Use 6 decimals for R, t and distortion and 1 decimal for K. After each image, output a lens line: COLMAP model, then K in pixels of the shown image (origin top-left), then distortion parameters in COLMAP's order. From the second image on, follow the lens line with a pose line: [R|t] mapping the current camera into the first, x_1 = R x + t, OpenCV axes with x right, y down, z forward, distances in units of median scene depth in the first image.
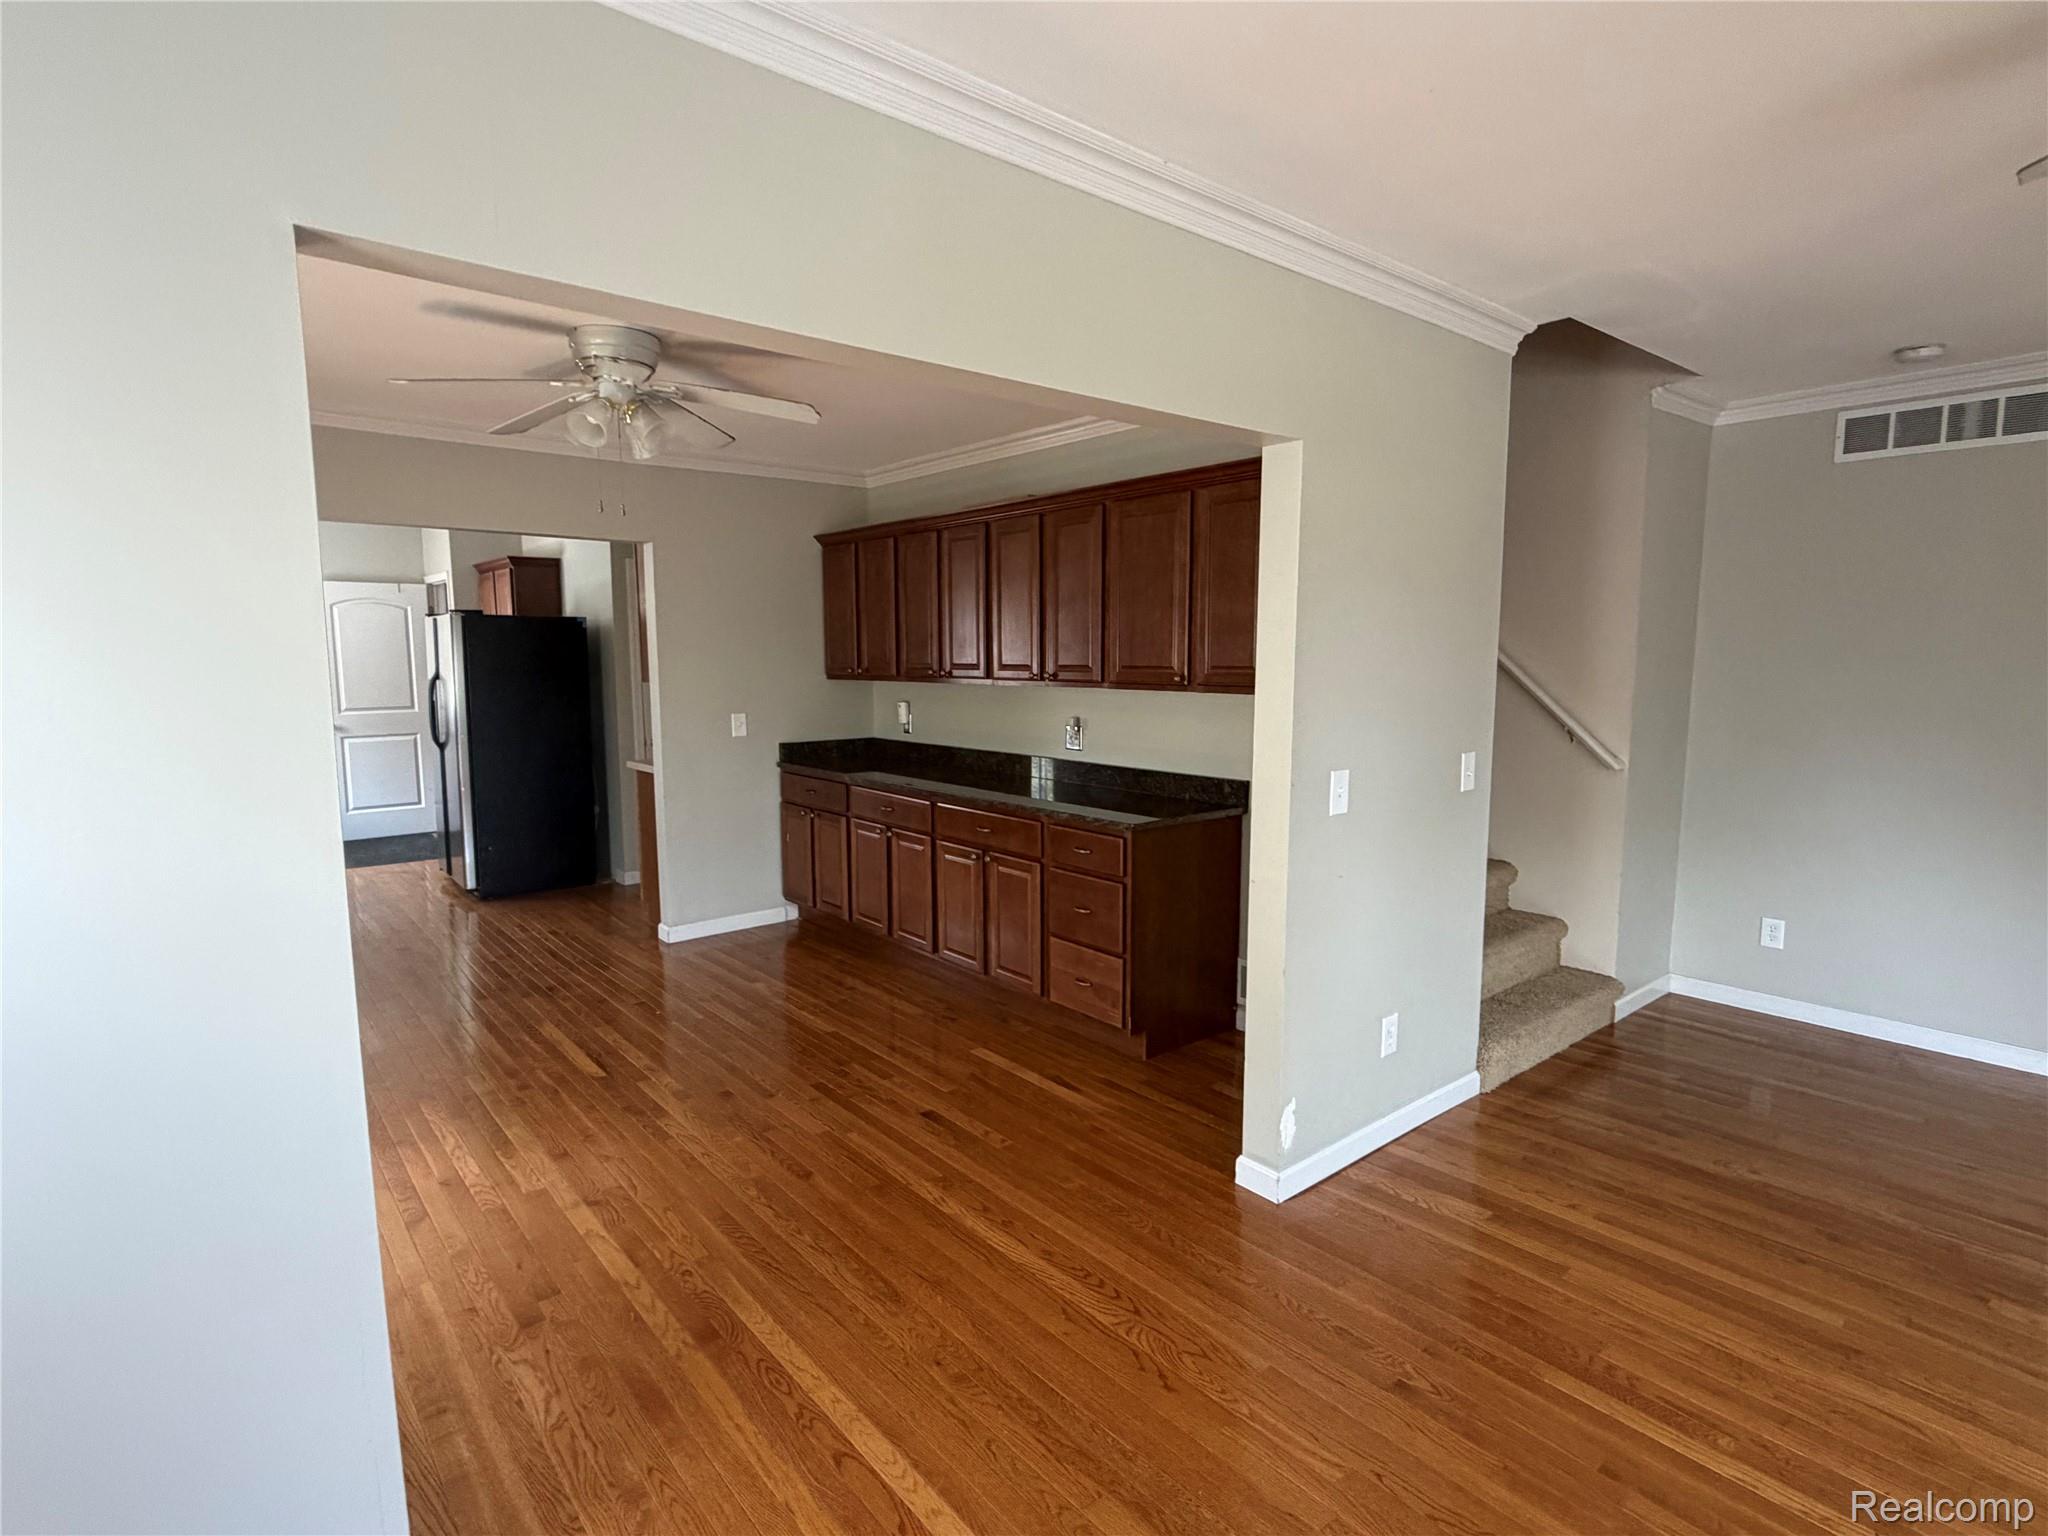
lens RADIAL K [[1026.3, 0, 1017.7], [0, 1026.3, 761.3], [0, 0, 1]] dist [-0.004196, -0.000567]
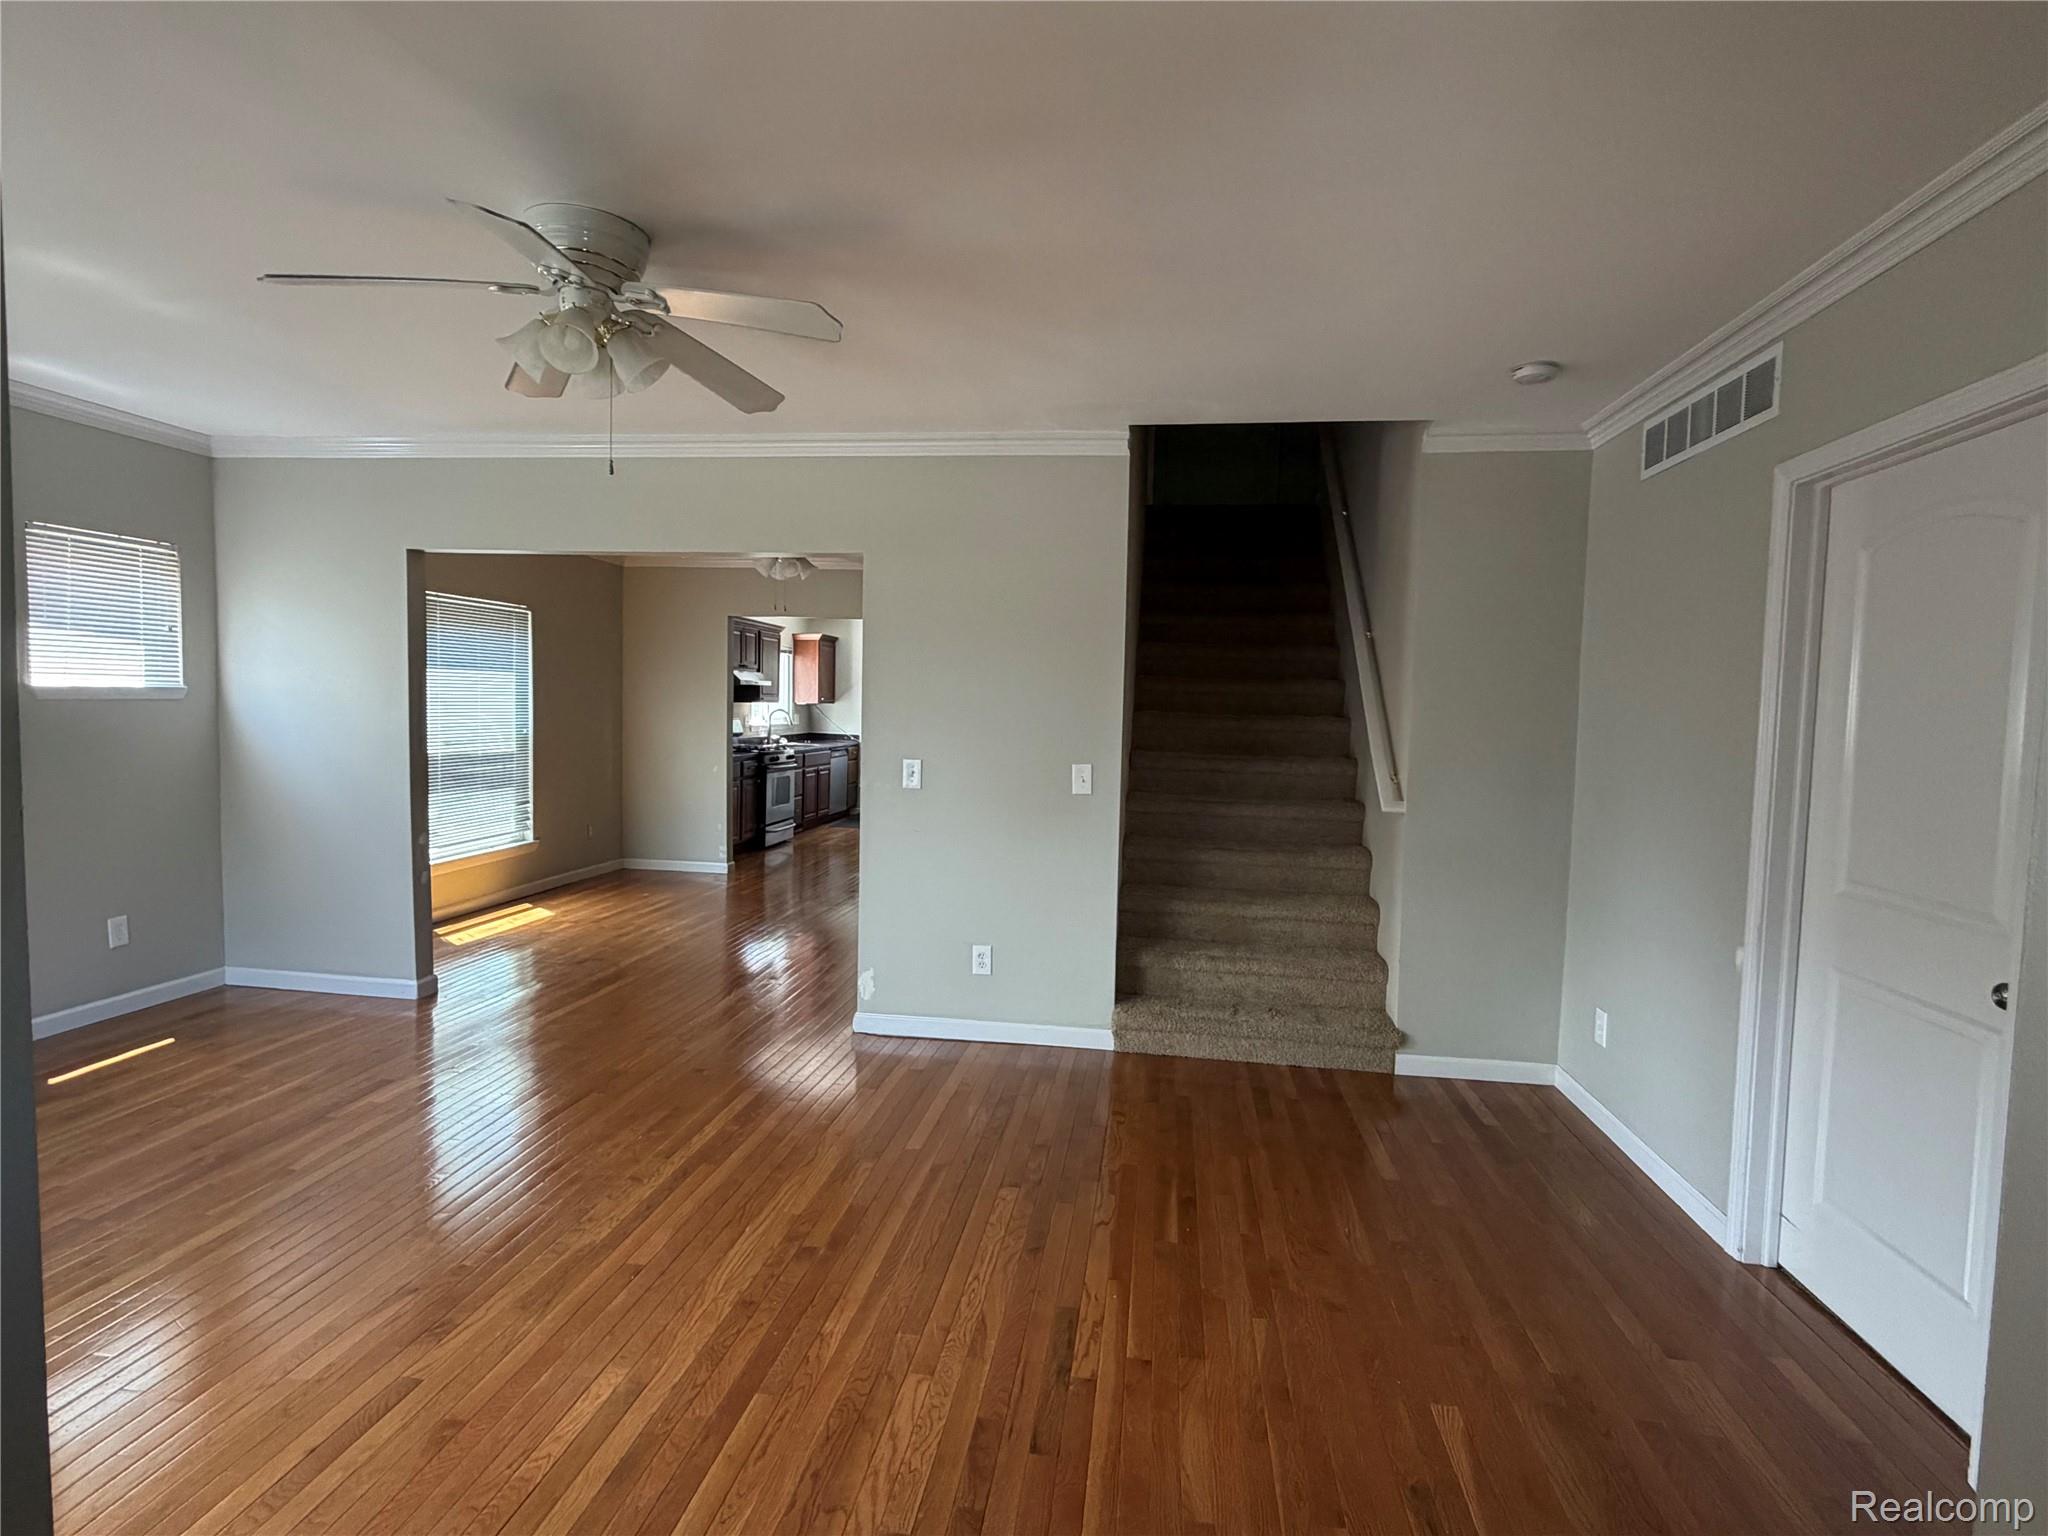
lens RADIAL K [[1026.3, 0, 1017.7], [0, 1026.3, 761.3], [0, 0, 1]] dist [-0.004196, -0.000567]
pose [[0.672914, 0.057623, -0.737473, 1.789514], [-0.102262, 0.994635, -0.015593, 0.023451], [0.732618, 0.085908, 0.675196, 0.105471]]
